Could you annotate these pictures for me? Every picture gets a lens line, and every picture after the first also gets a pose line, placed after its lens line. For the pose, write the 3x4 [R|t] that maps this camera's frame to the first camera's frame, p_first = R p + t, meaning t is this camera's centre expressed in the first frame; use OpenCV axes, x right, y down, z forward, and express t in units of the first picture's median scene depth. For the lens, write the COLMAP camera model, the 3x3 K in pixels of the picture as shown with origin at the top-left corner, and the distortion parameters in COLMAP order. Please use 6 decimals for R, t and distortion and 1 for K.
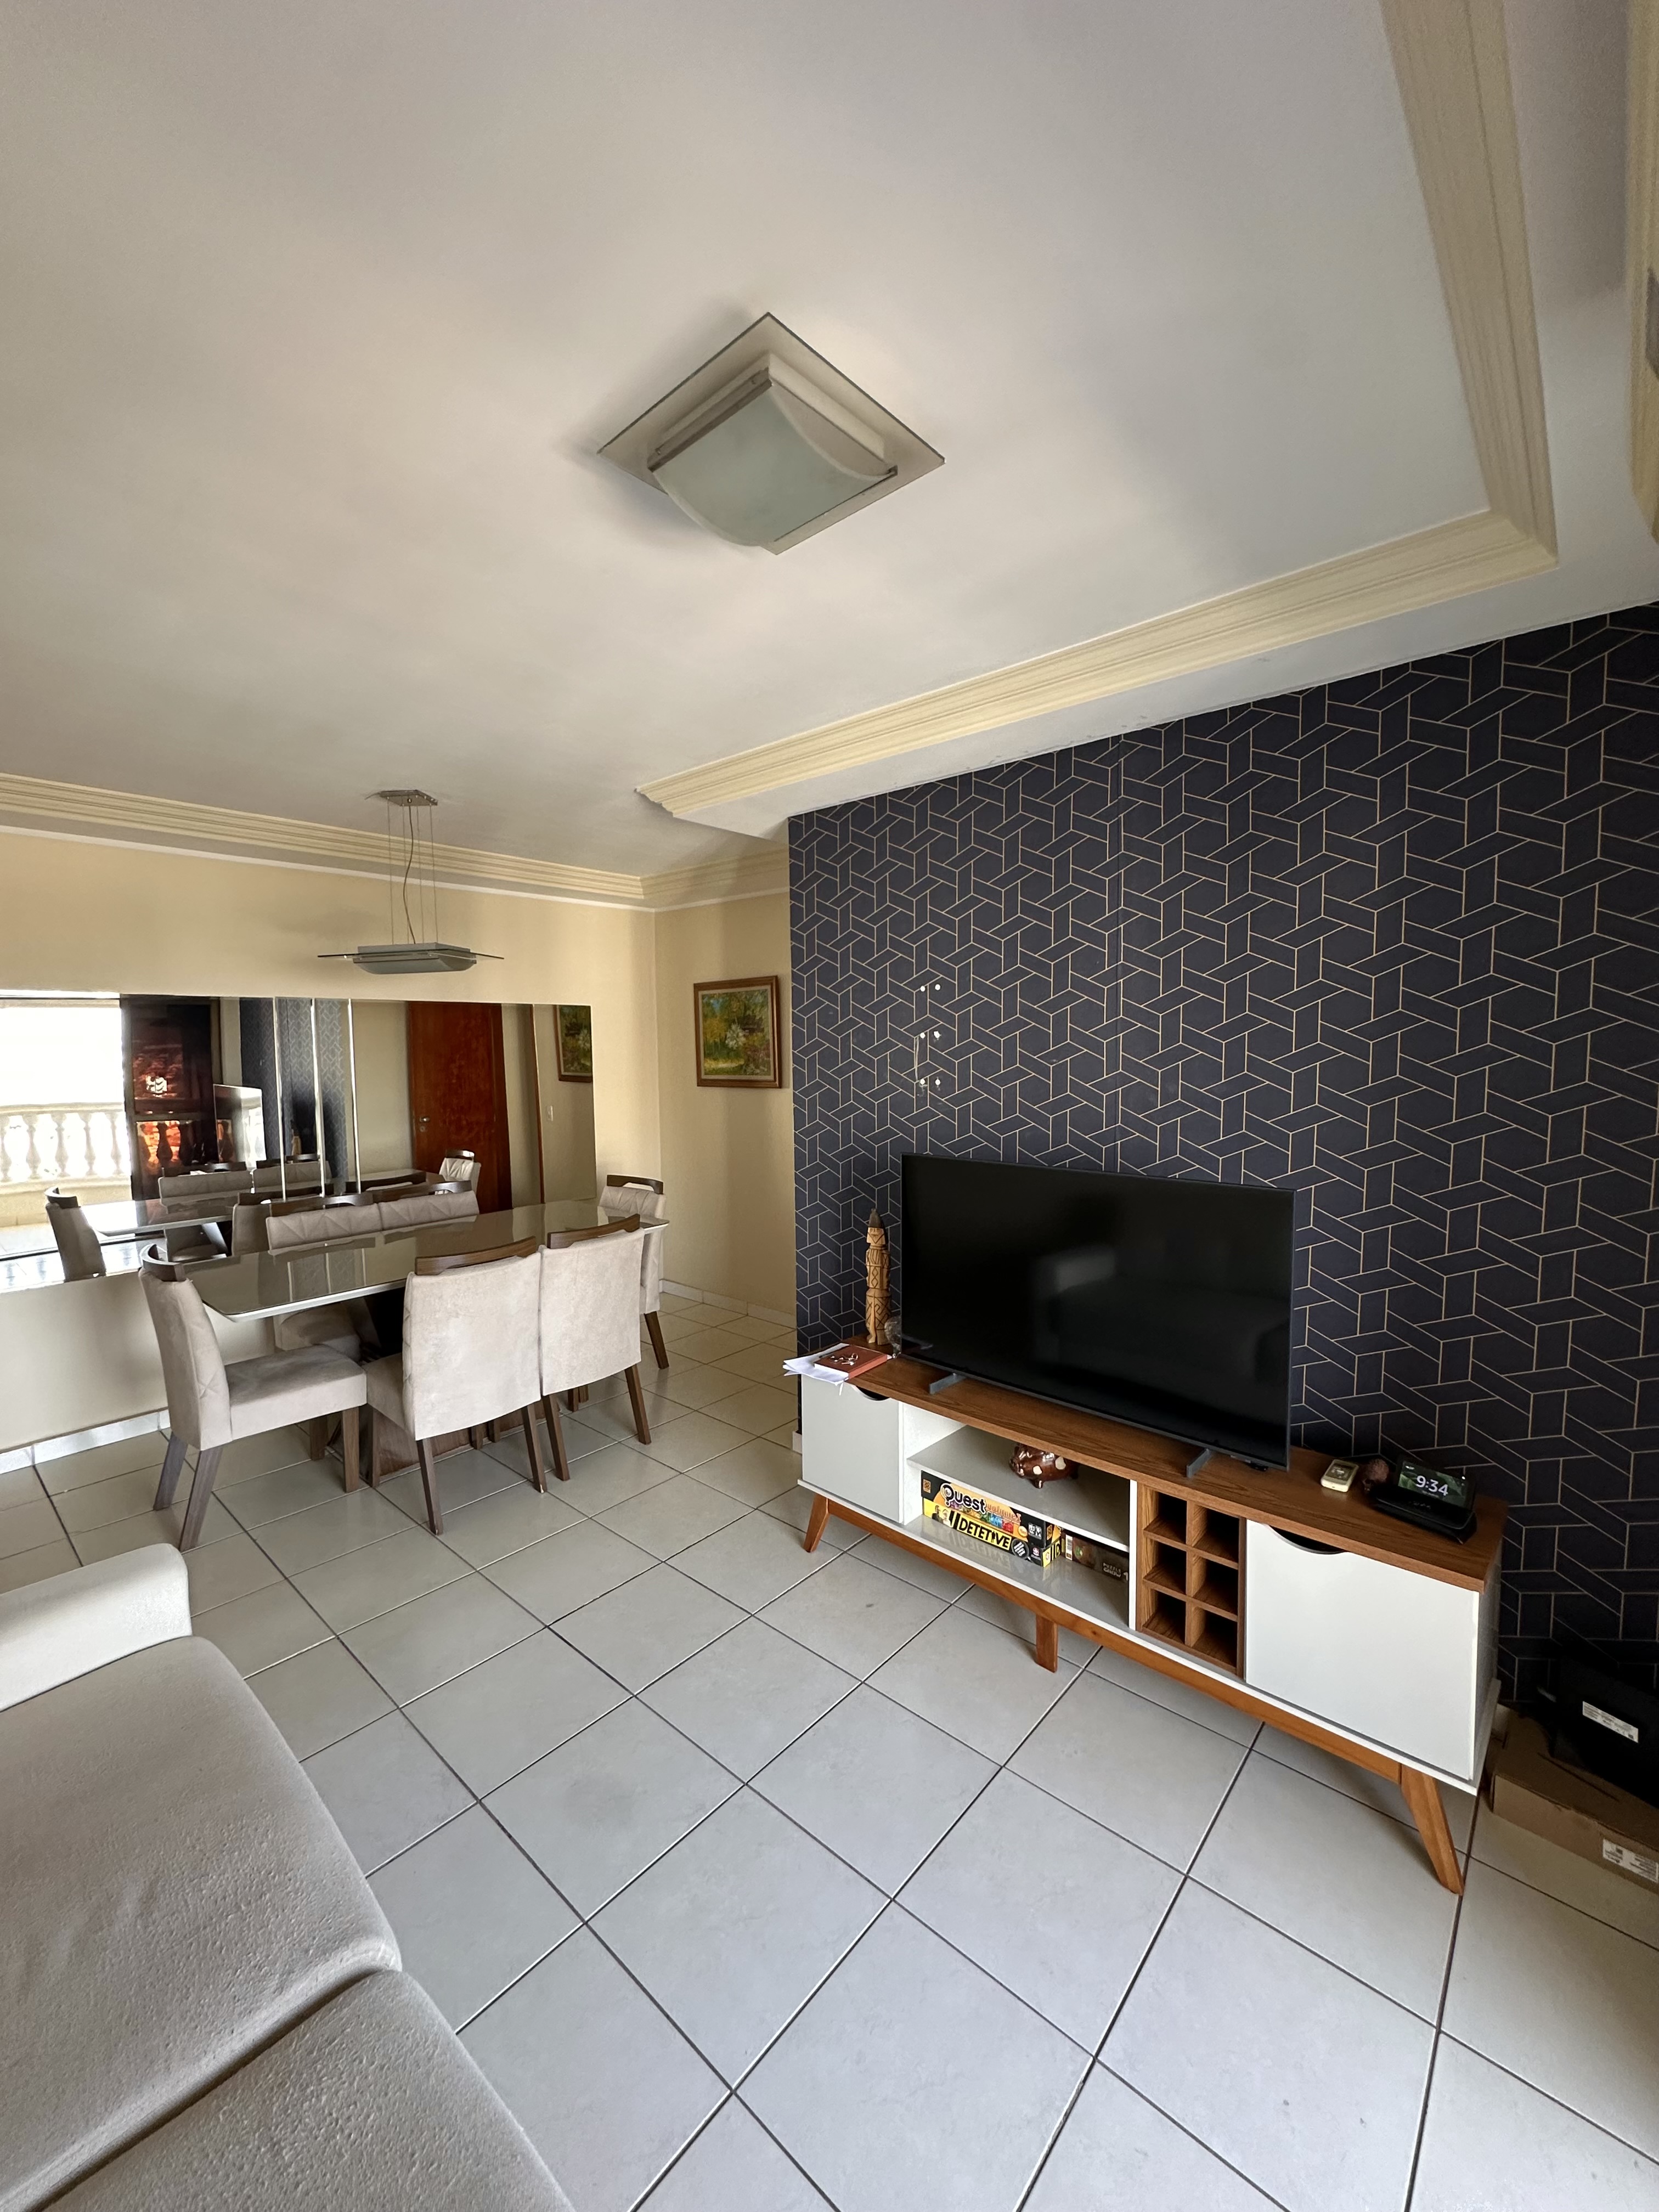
lens RADIAL K [[880.0, 0, 833.7], [0, 880.0, 1105.6], [0, 0, 1]] dist [-0.005123, 0.001114]
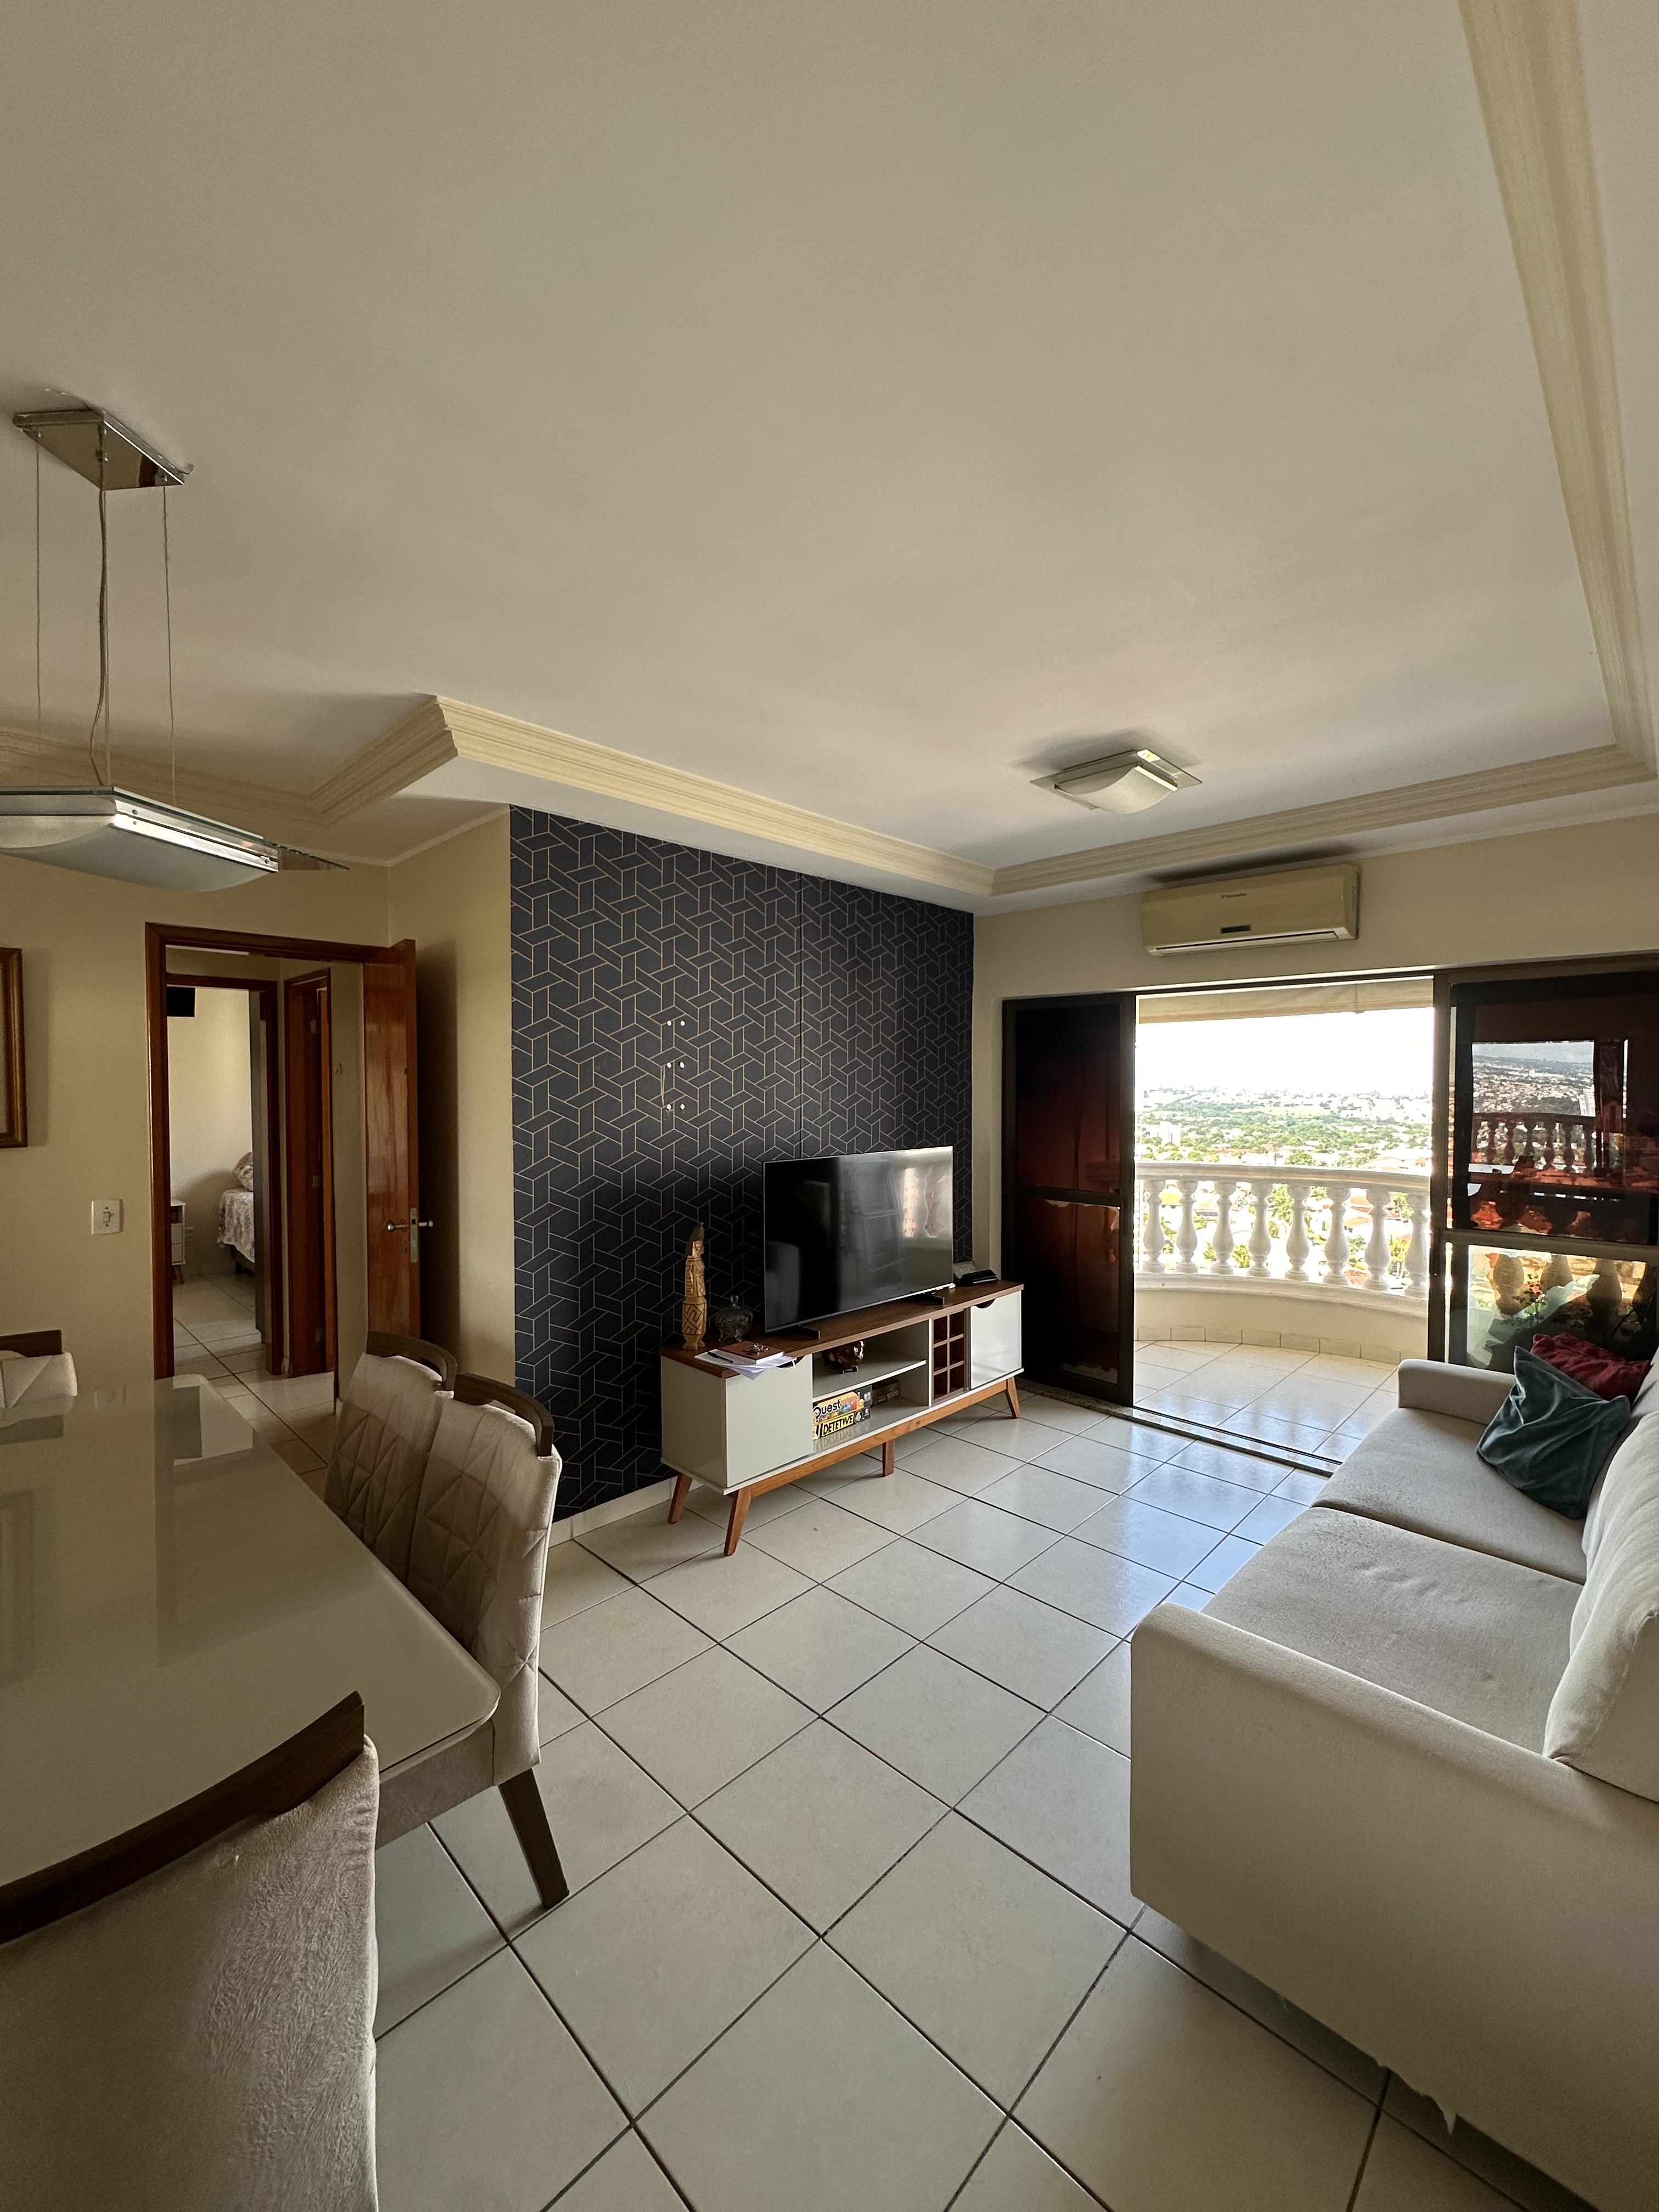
lens RADIAL K [[880.0, 0, 829.7], [0, 880.0, 1102.9], [0, 0, 1]] dist [-0.005123, 0.001114]
pose [[0.053411, -0.012568, 0.998494, -1.019792], [0.068848, 0.997588, 0.008874, -0.028862], [-0.996196, 0.068270, 0.054148, 0.760650]]
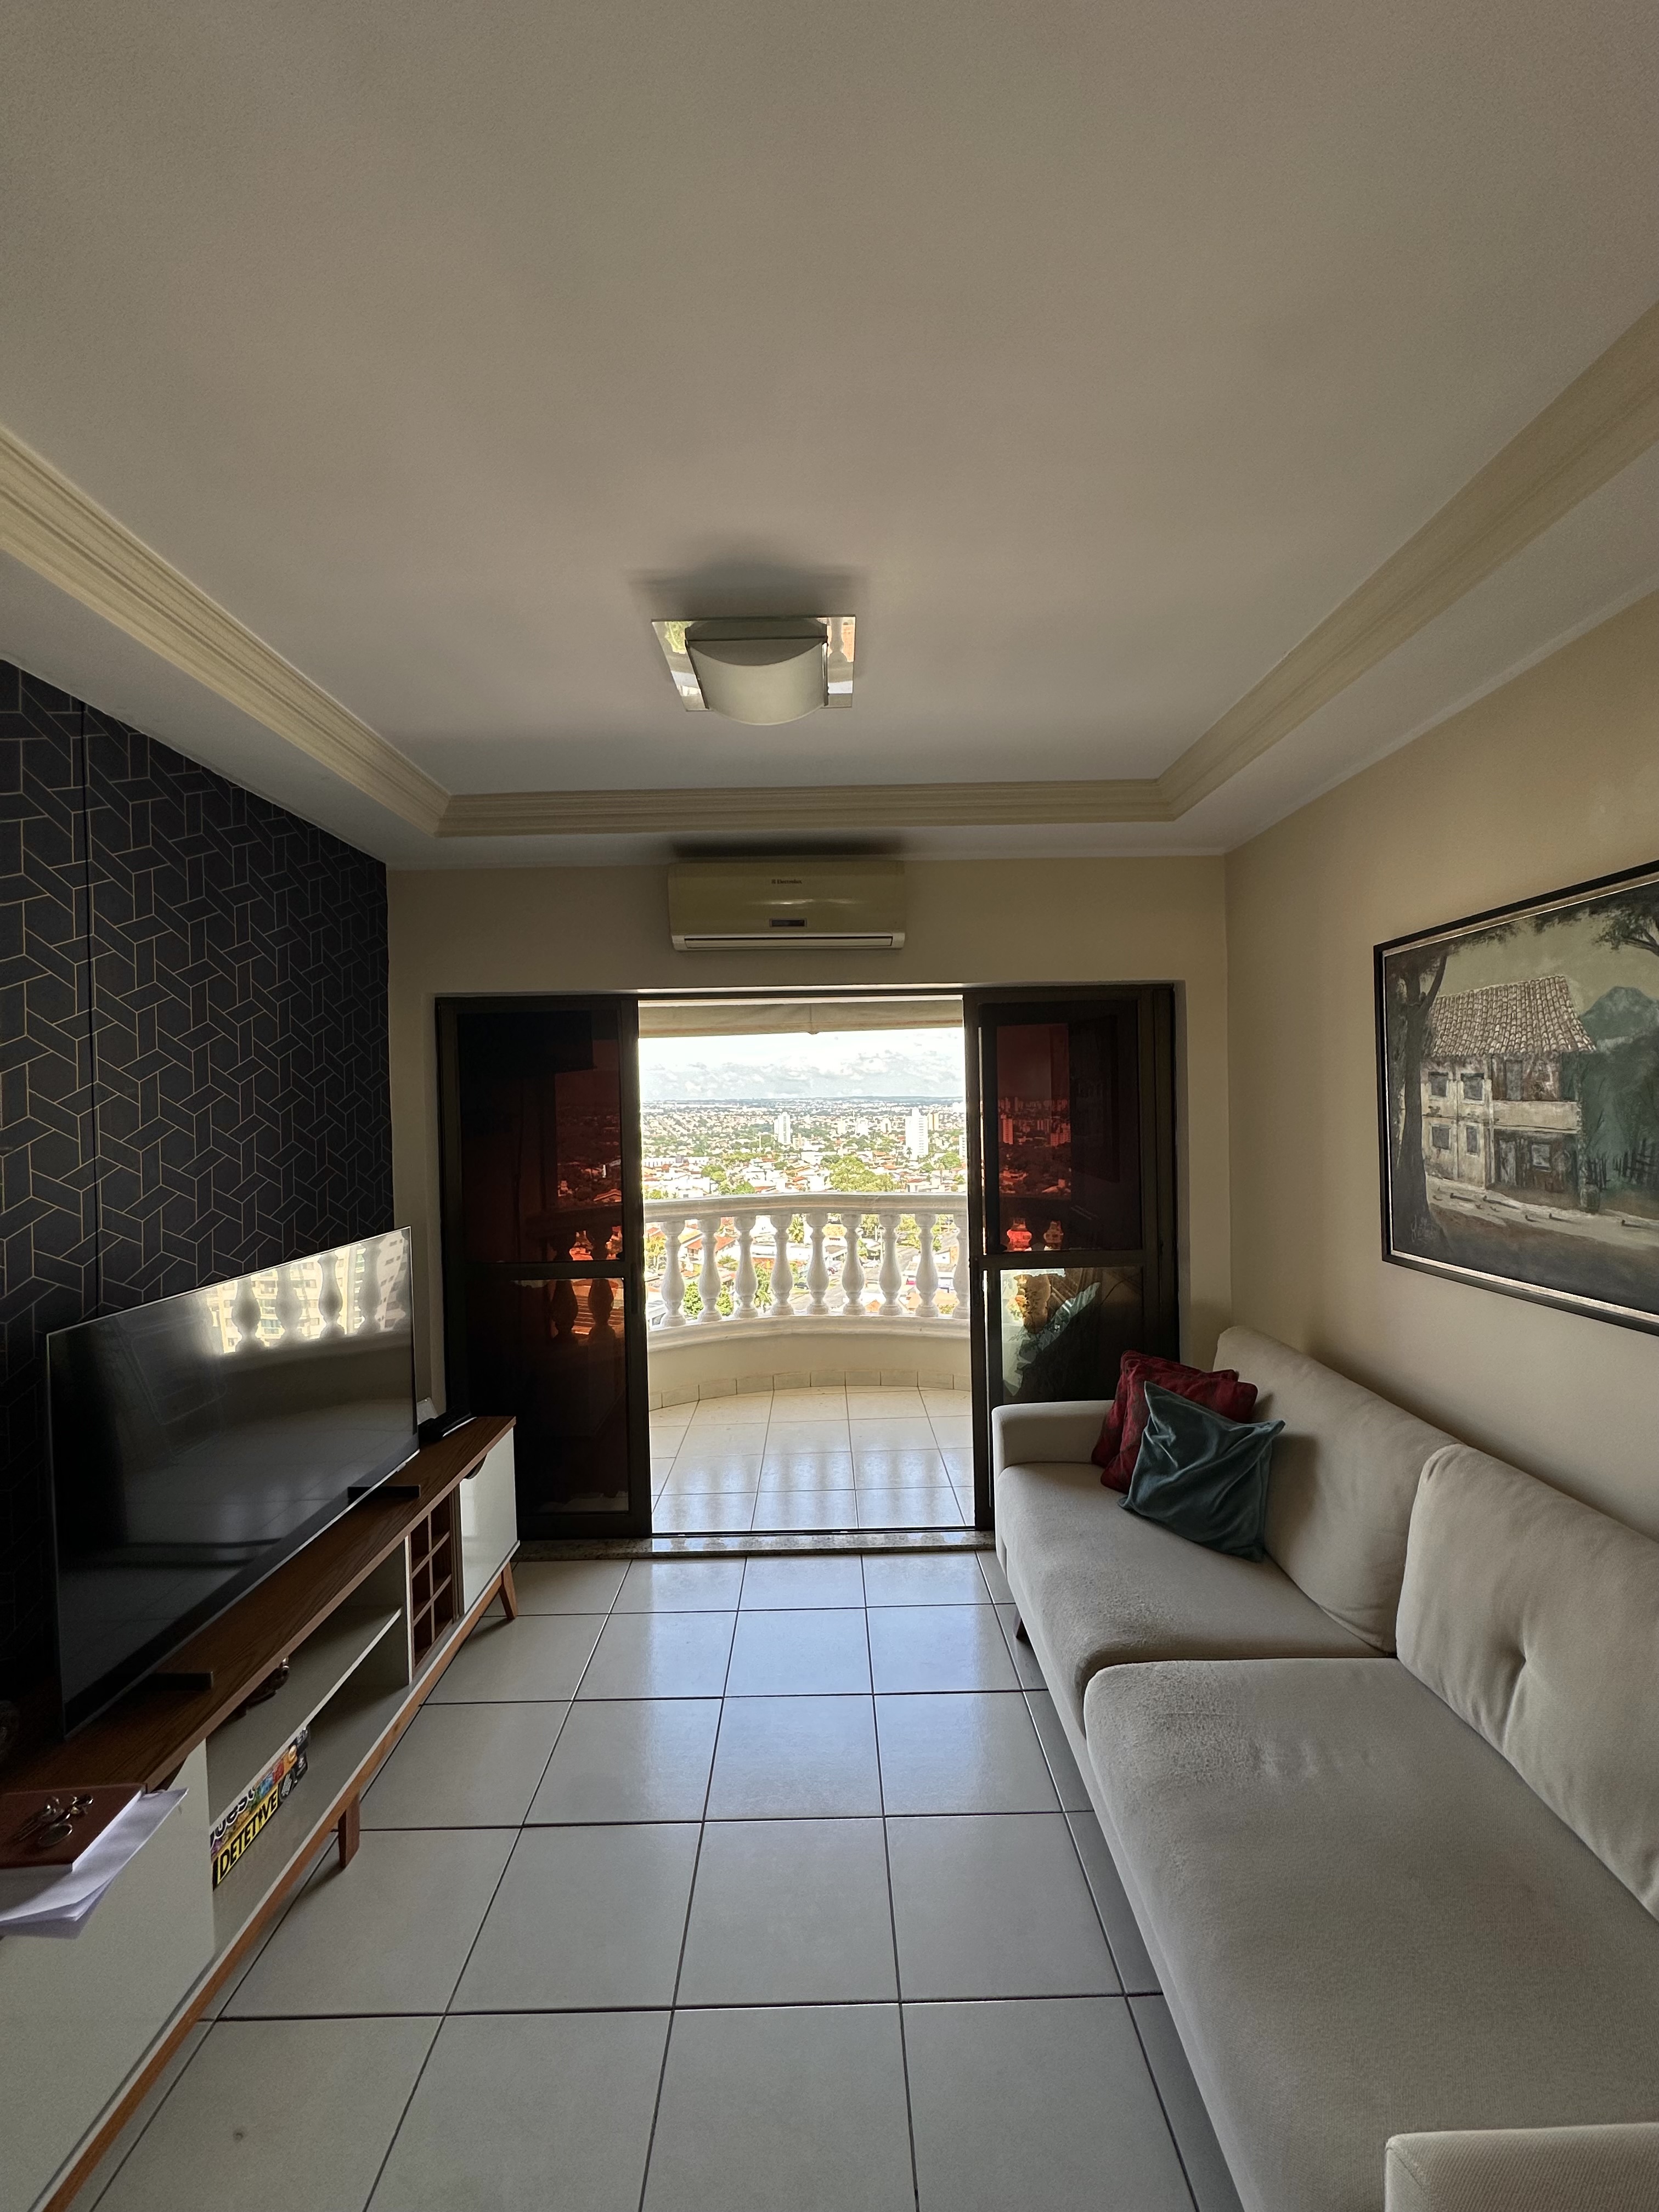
lens RADIAL K [[880.0, 0, 828.7], [0, 880.0, 1107.8], [0, 0, 1]] dist [-0.005123, 0.001114]
pose [[-0.664760, 0.016655, 0.746871, -0.540858], [0.081298, 0.995427, 0.050163, -0.057870], [-0.742620, 0.094066, -0.663074, 0.896131]]
